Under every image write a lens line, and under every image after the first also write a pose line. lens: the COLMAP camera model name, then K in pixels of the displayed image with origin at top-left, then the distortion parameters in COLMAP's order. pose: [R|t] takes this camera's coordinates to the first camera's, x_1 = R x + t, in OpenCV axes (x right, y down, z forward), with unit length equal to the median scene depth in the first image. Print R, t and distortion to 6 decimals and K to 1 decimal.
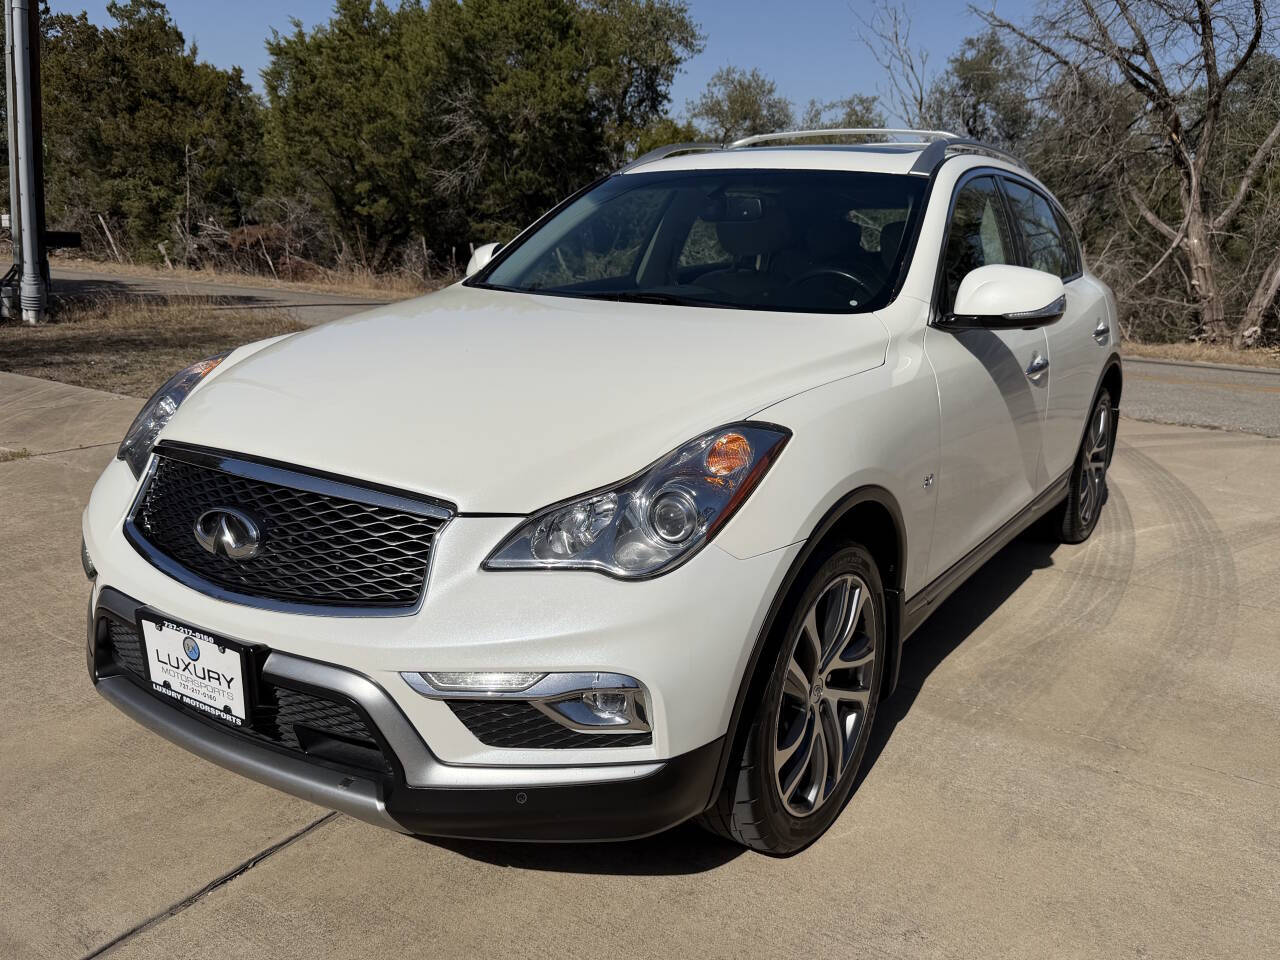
lens RADIAL K [[1073.8, 0, 630.0], [0, 1073.8, 487.2], [0, 0, 1]] dist [0.084010, -0.138672]
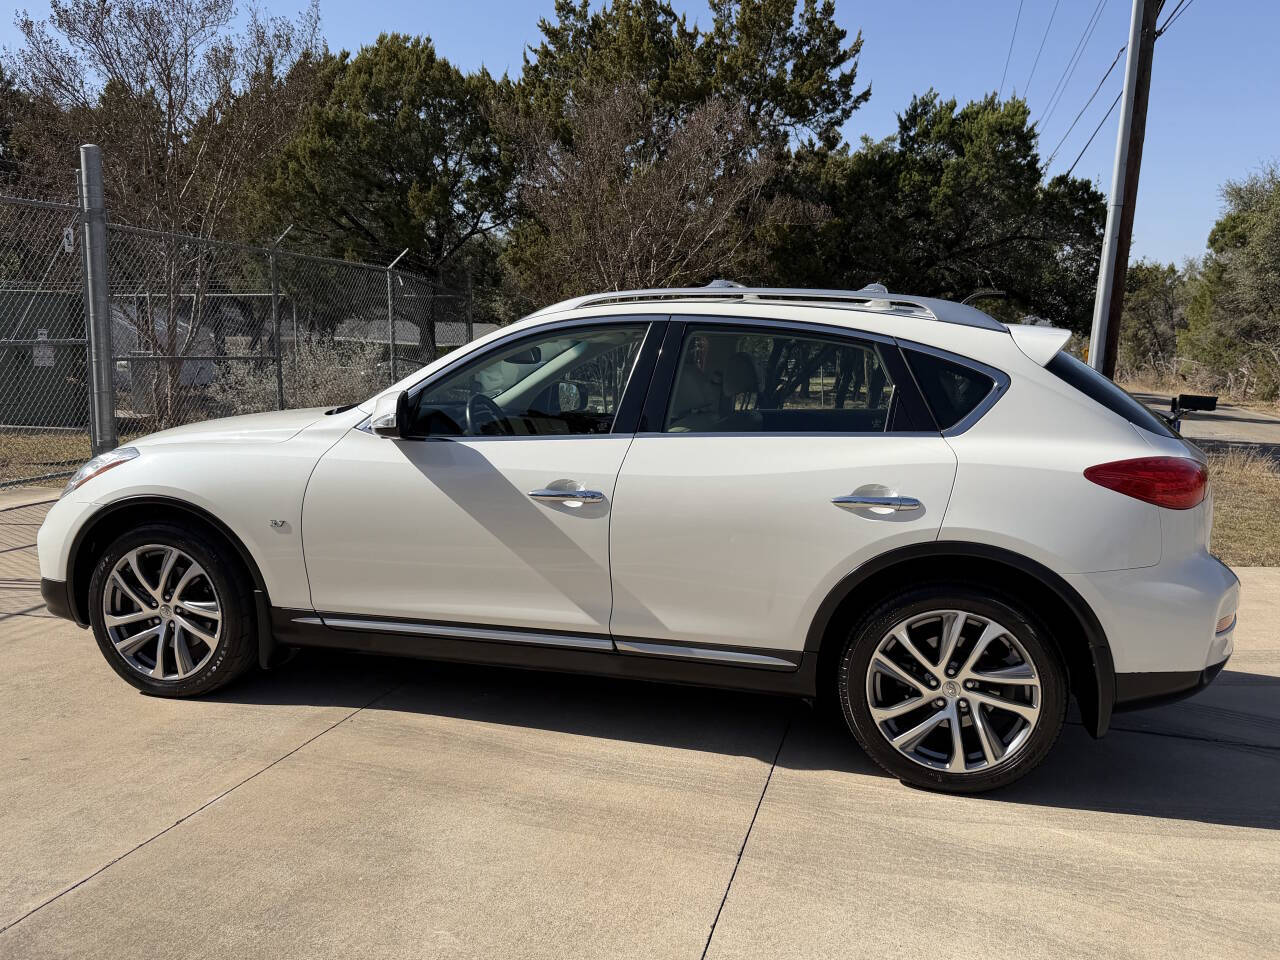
lens RADIAL K [[1073.8, 0, 639.3], [0, 1073.8, 482.4], [0, 0, 1]] dist [0.084010, -0.138672]
pose [[0.322461, 0.097354, -0.941563, 0.254323], [-0.245611, 0.969235, 0.016099, -0.028778], [0.914163, 0.226067, 0.336452, 0.130042]]
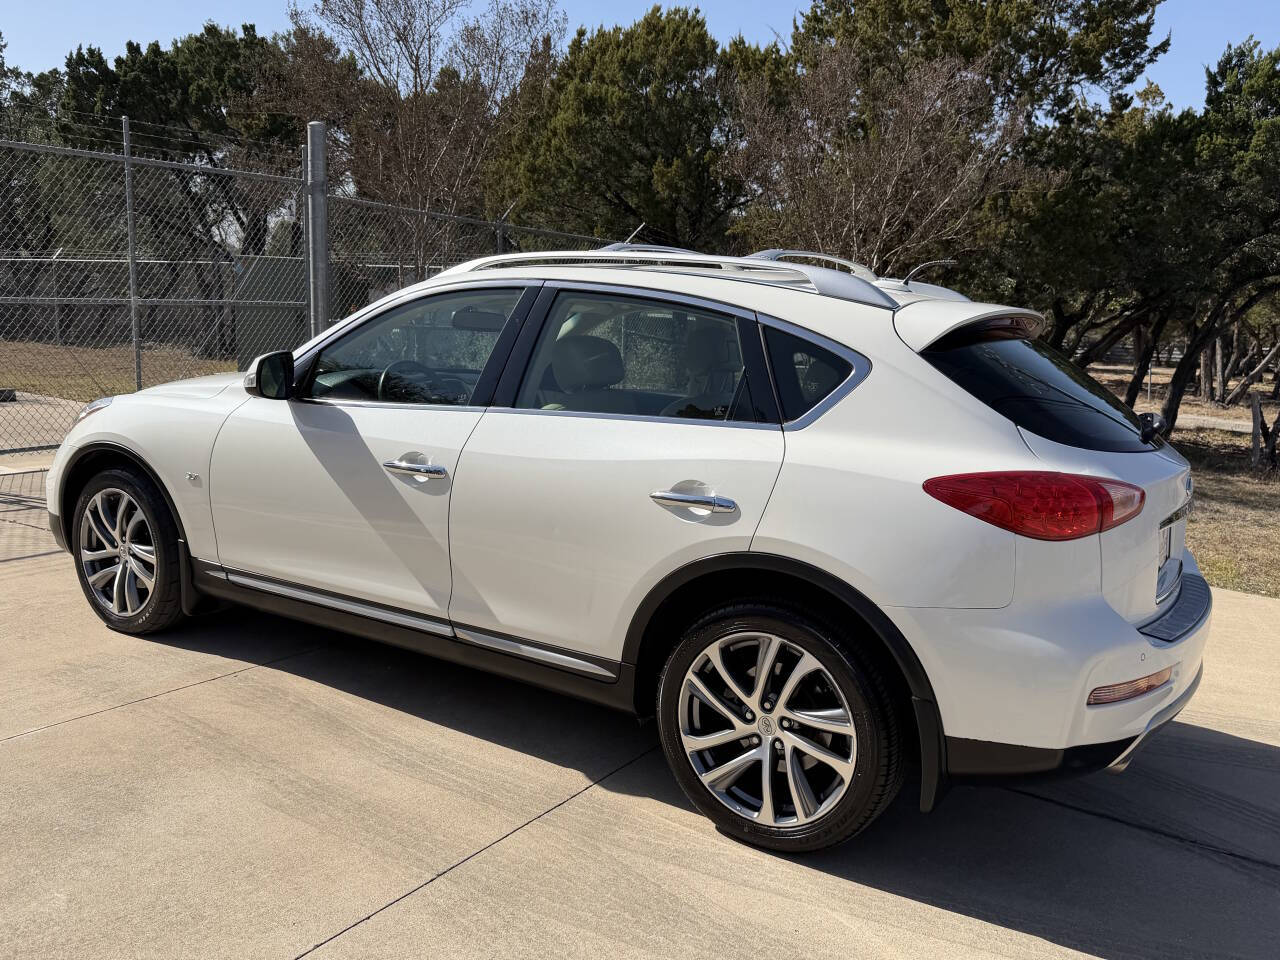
lens RADIAL K [[1073.8, 0, 639.5], [0, 1073.8, 485.4], [0, 0, 1]] dist [0.084010, -0.138672]
pose [[0.020203, 0.131463, -0.991115, 0.251344], [-0.295689, 0.947757, 0.119685, -0.050757], [0.955071, 0.290643, 0.058020, 0.210232]]
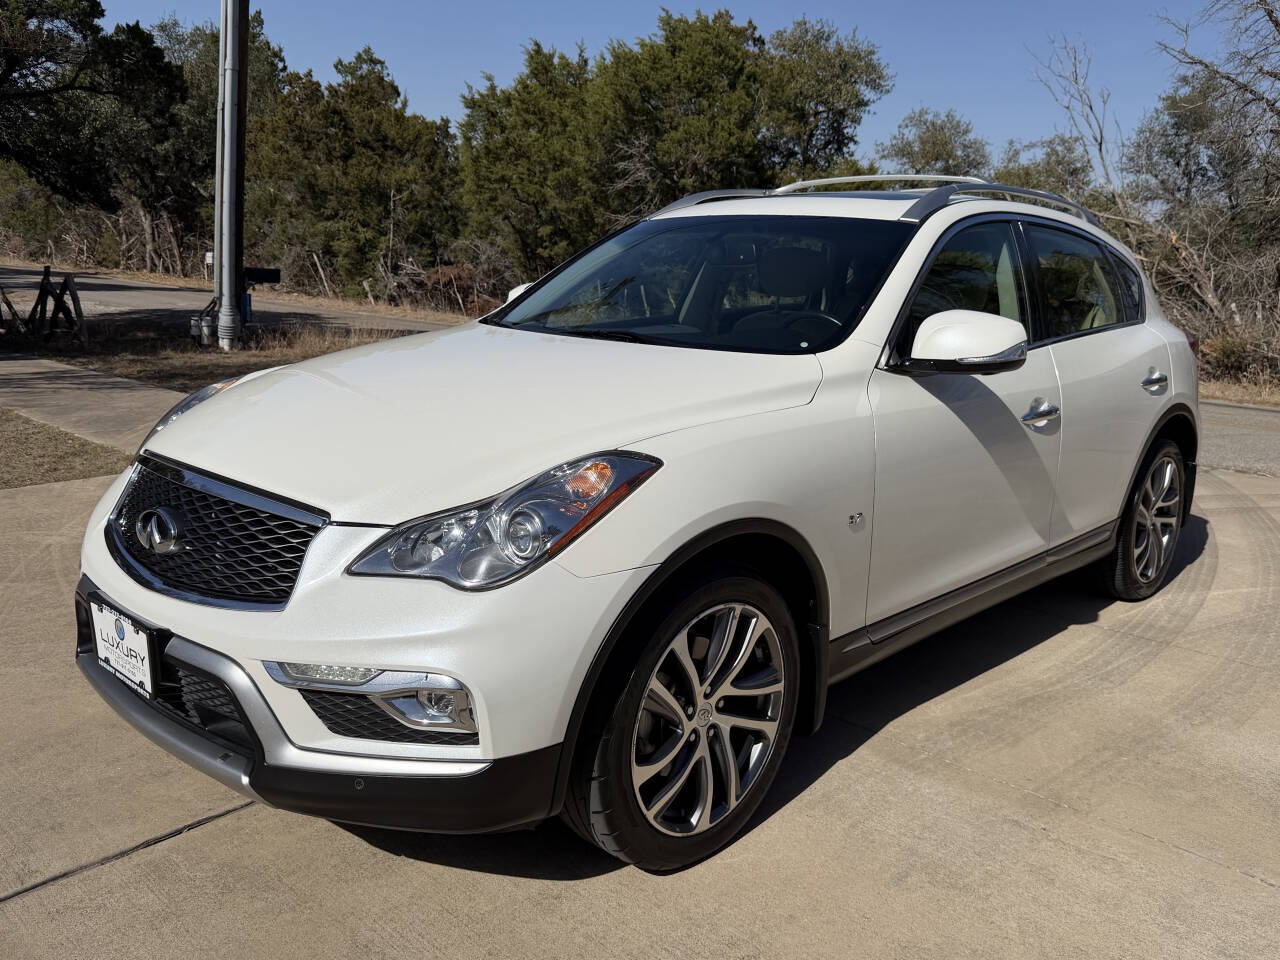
lens RADIAL K [[1073.8, 0, 630.0], [0, 1073.8, 478.4], [0, 0, 1]] dist [0.084010, -0.138672]
pose [[0.983871, 0.042314, -0.173802, 0.033484], [-0.049778, 0.998006, -0.038812, 0.000733], [0.171813, 0.046838, 0.984015, -0.004763]]
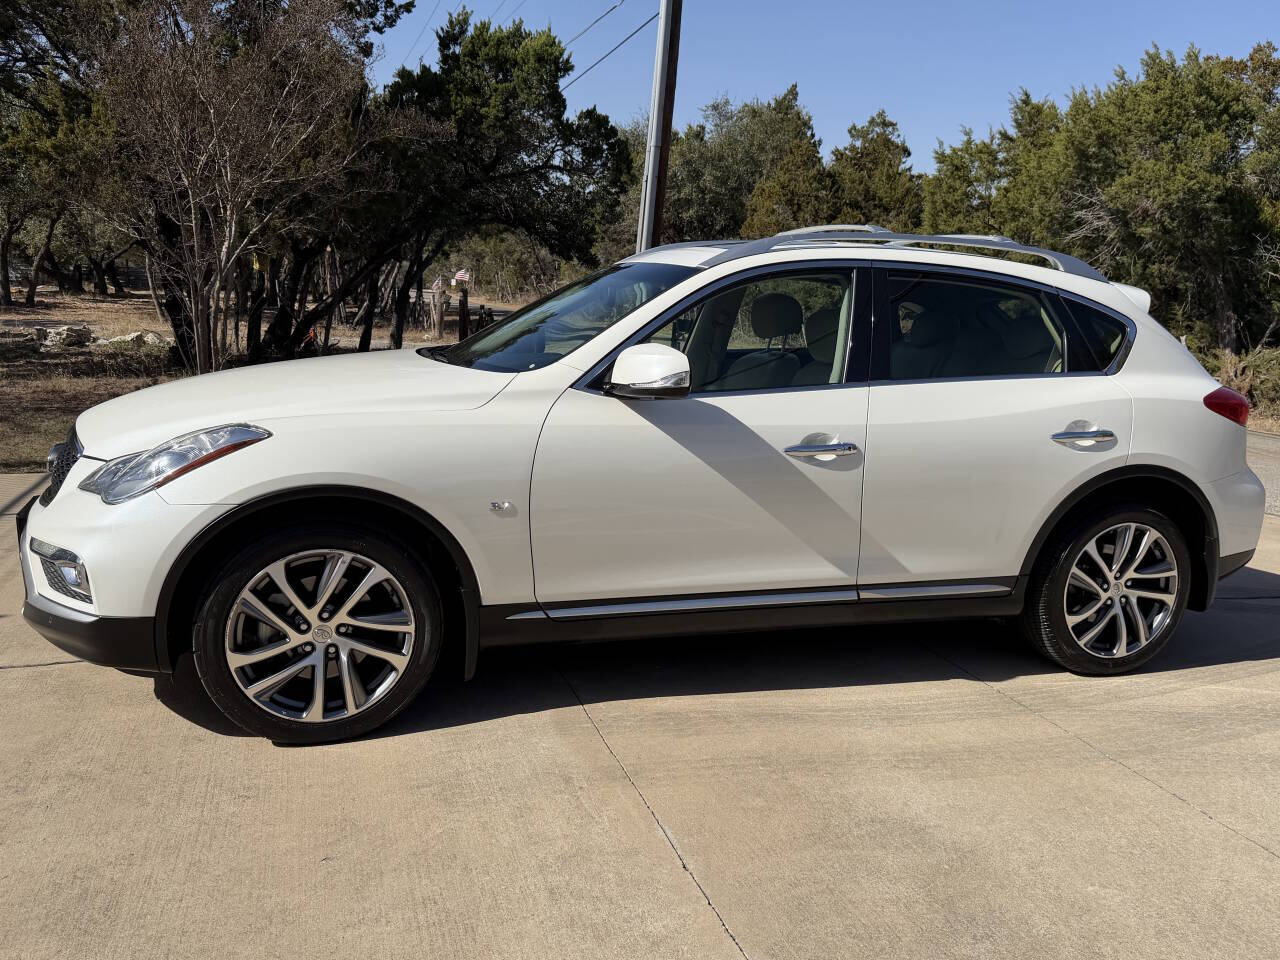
lens RADIAL K [[1073.8, 0, 633.5], [0, 1073.8, 477.7], [0, 0, 1]] dist [0.084010, -0.138672]
pose [[0.780680, 0.114299, -0.614390, 0.158825], [-0.171181, 0.984641, -0.034334, -0.003186], [0.601029, 0.131975, 0.788256, 0.016385]]
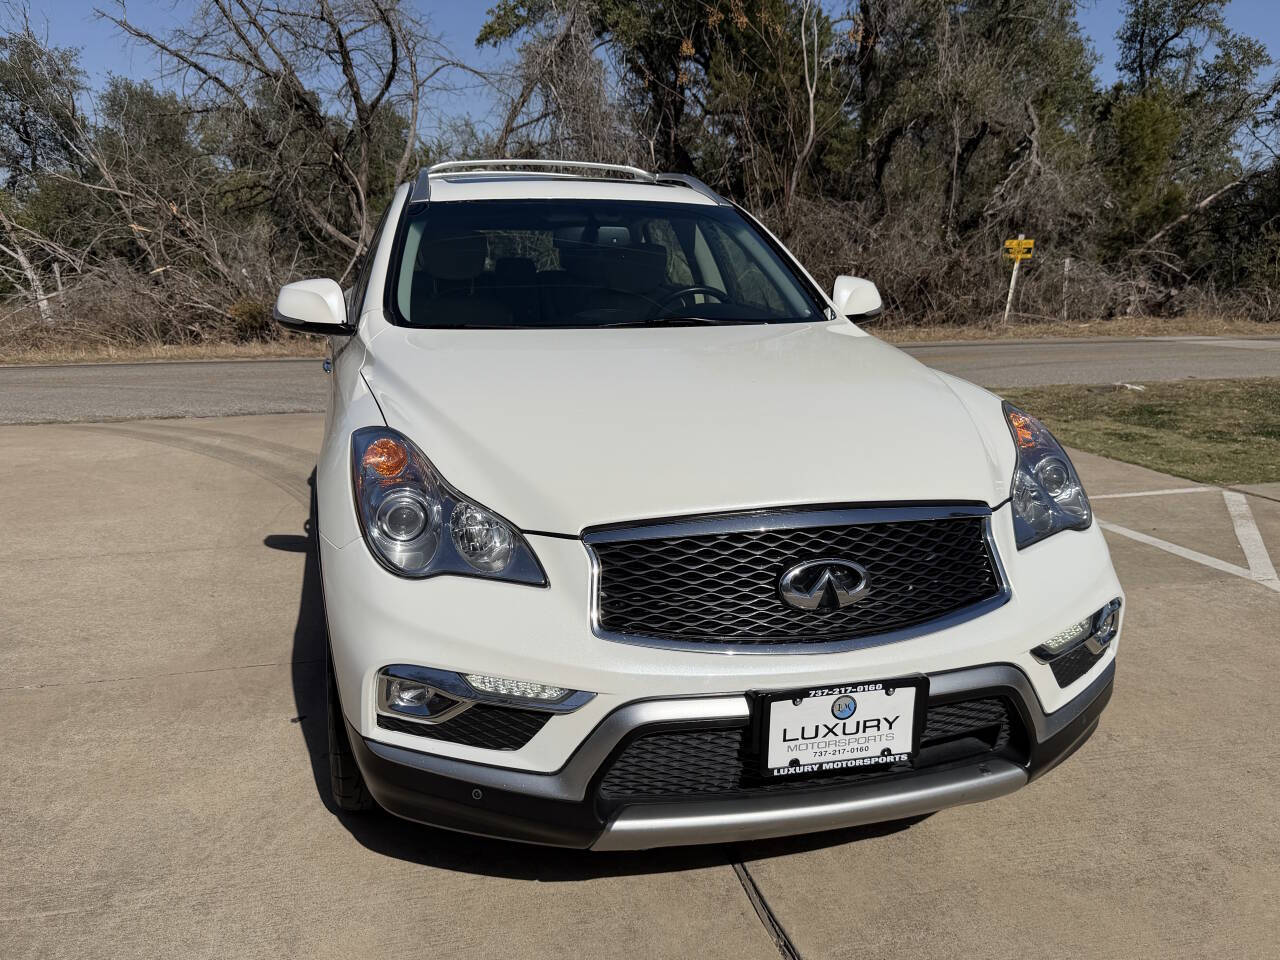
lens RADIAL K [[1073.8, 0, 628.8], [0, 1073.8, 477.1], [0, 0, 1]] dist [0.084010, -0.138672]
pose [[0.671512, -0.187486, 0.716883, -0.124125], [0.199518, 0.977479, 0.068749, -0.016534], [-0.713628, 0.096865, 0.693796, 0.046503]]
